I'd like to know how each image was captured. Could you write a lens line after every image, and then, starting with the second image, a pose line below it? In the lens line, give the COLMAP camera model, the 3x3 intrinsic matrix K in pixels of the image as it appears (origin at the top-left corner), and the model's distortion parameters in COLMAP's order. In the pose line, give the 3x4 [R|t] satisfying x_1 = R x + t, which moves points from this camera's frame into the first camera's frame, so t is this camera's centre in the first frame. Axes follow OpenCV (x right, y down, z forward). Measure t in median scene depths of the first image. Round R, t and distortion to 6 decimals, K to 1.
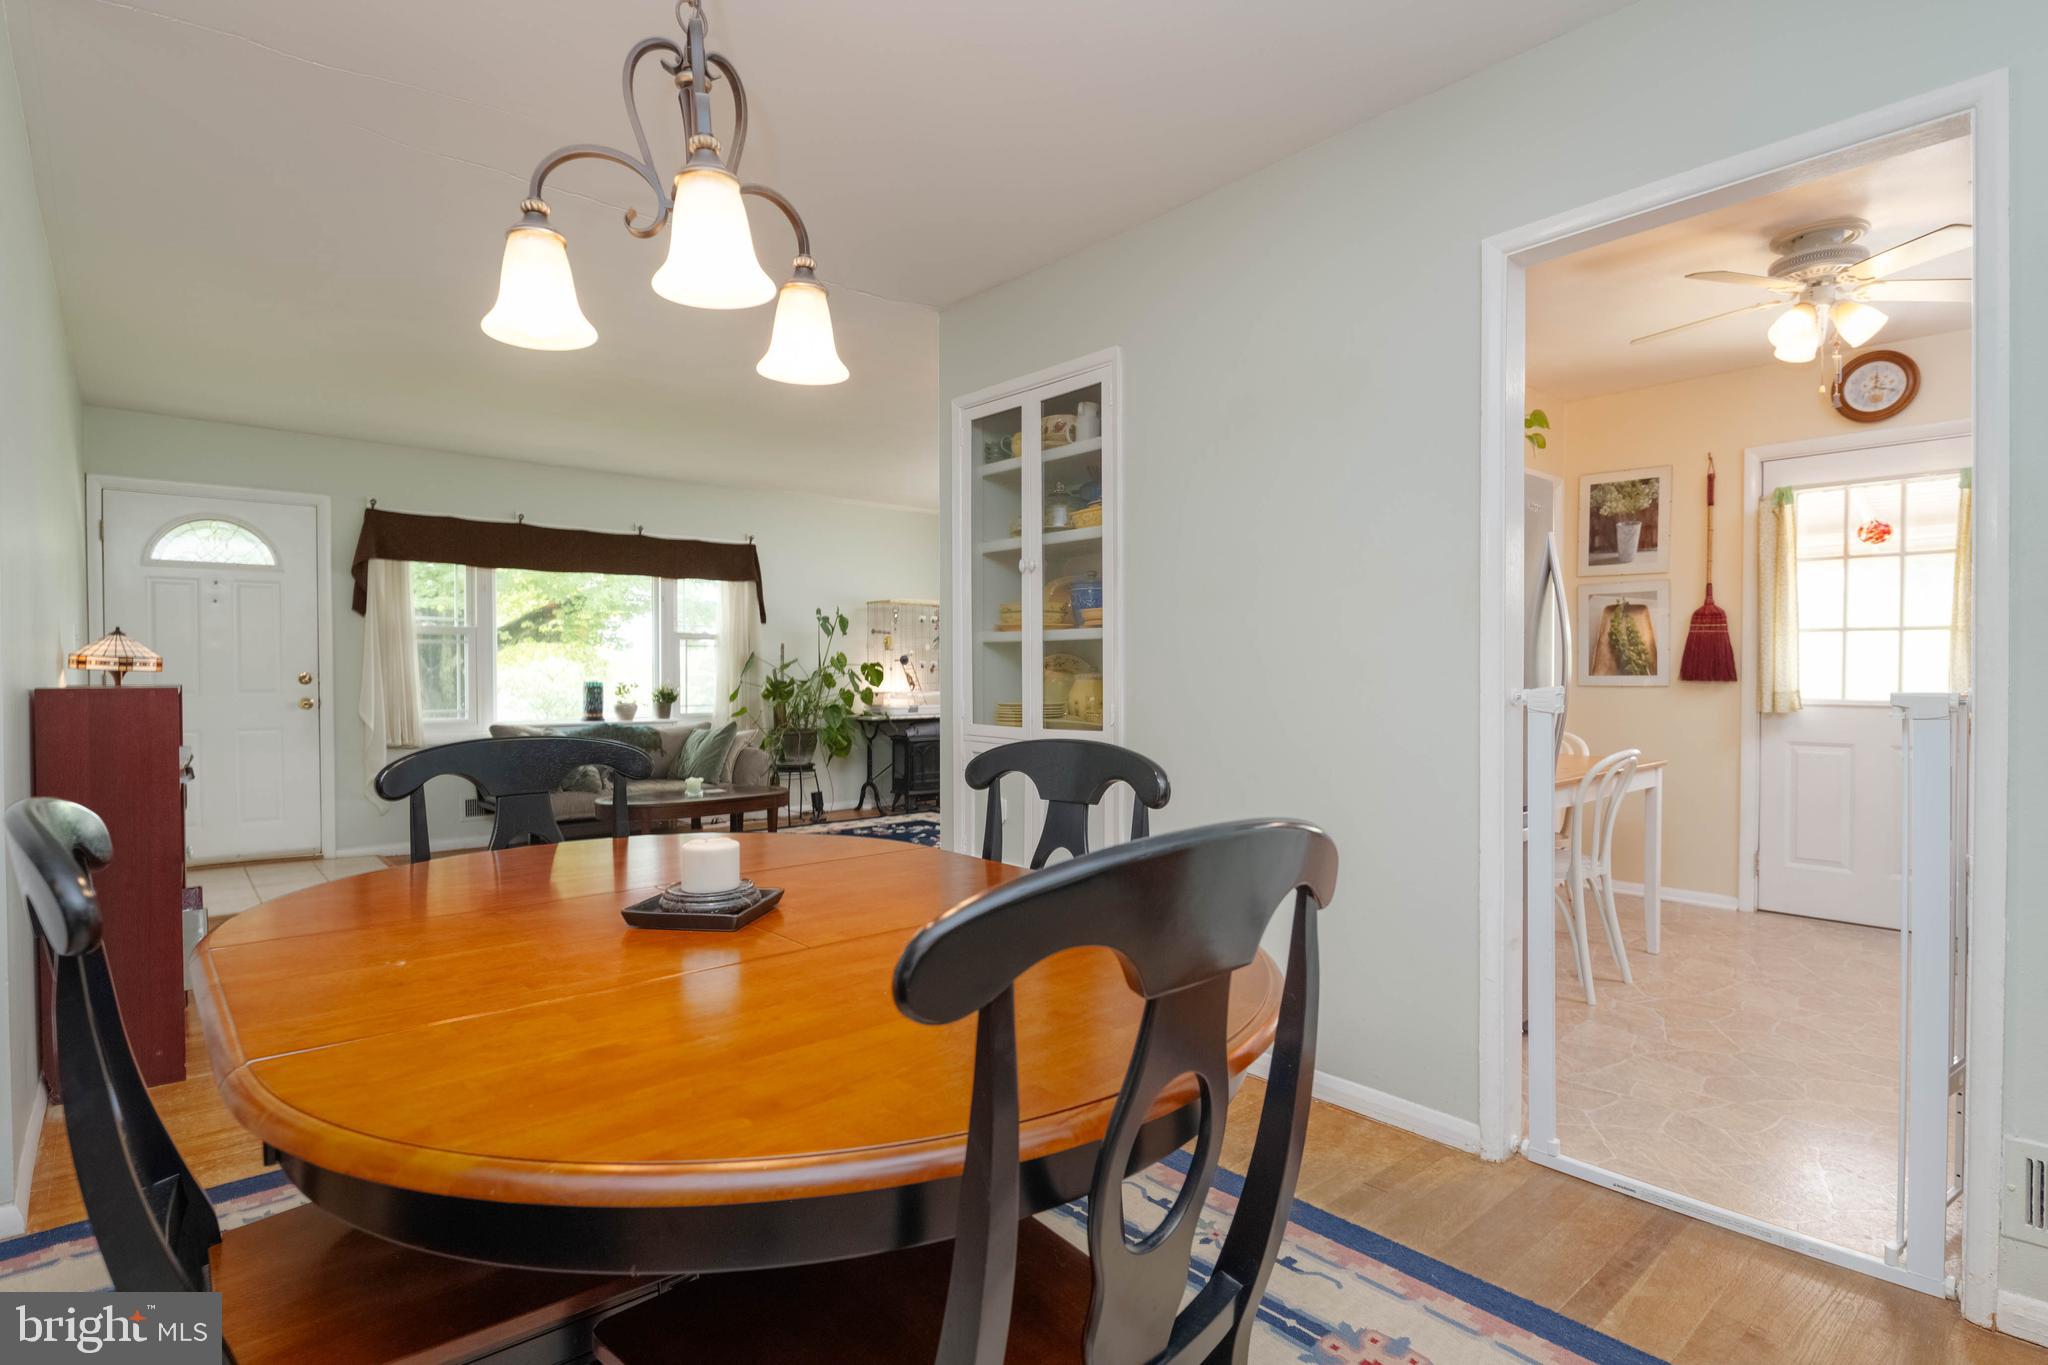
lens RADIAL K [[1036.8, 0, 1028.4], [0, 1036.8, 681.7], [0, 0, 1]] dist [0.001461, -0.005819]
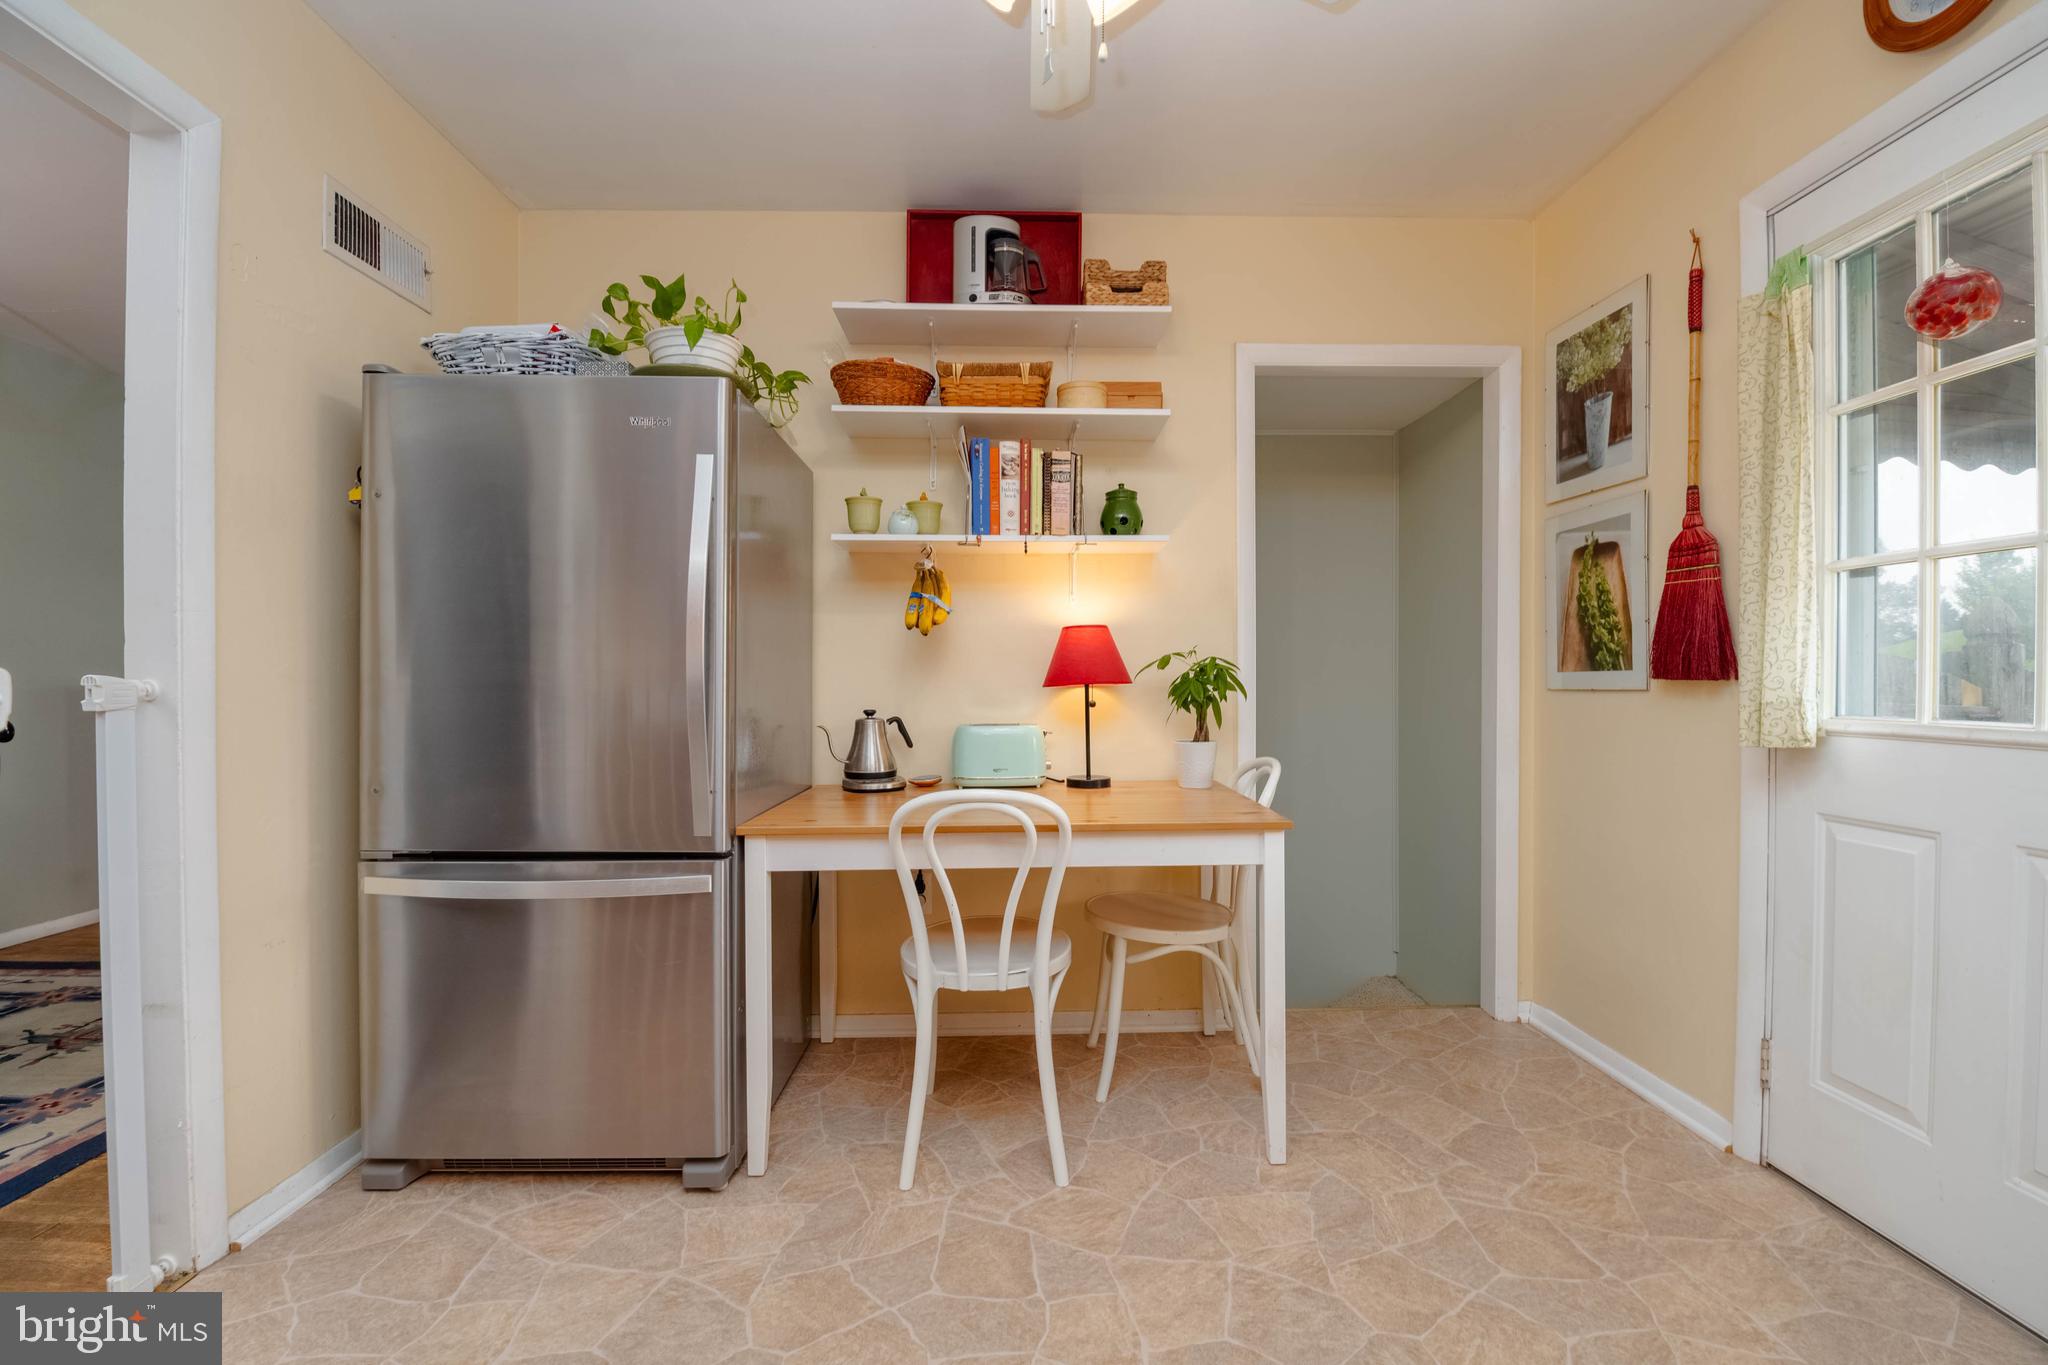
lens RADIAL K [[882.5, 0, 1022.7], [0, 882.5, 685.0], [0, 0, 1]] dist [-0.015304, -0.002711]
pose [[0.757663, 0.001534, -0.652645, 0.656674], [-0.004323, 0.999987, -0.002669, 0.004238], [0.652632, 0.004844, 0.757659, 0.445149]]
